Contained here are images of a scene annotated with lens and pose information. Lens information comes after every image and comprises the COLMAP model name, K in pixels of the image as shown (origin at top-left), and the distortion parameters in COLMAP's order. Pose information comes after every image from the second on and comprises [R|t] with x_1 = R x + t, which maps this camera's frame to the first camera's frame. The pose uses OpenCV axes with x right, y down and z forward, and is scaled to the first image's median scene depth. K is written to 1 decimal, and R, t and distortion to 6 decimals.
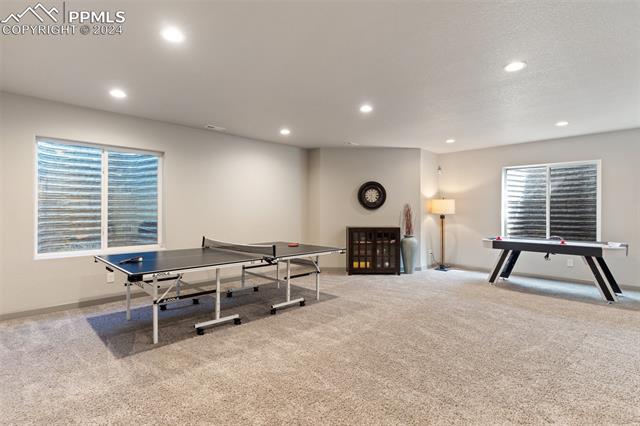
lens RADIAL K [[311.4, 0, 320.0], [0, 311.4, 213.0], [0, 0, 1]] dist [0.001425, 0.000245]
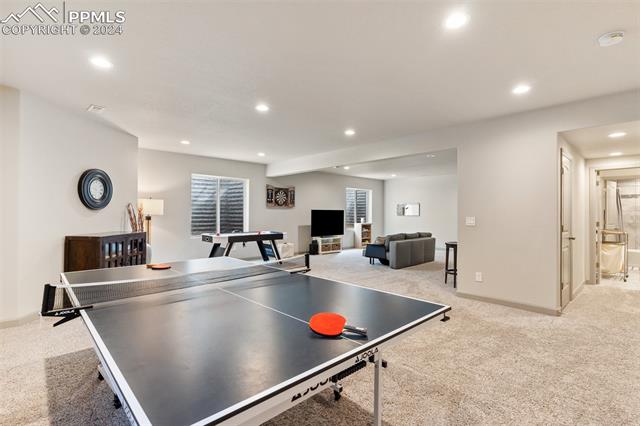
lens RADIAL K [[309.0, 0, 320.0], [0, 309.0, 213.0], [0, 0, 1]] dist [0.017129, -0.000019]
pose [[0.016746, -0.005354, 0.999845, -0.529192], [-0.001127, 0.999985, 0.005374, -0.007883], [-0.999859, -0.001217, 0.016739, 0.510068]]
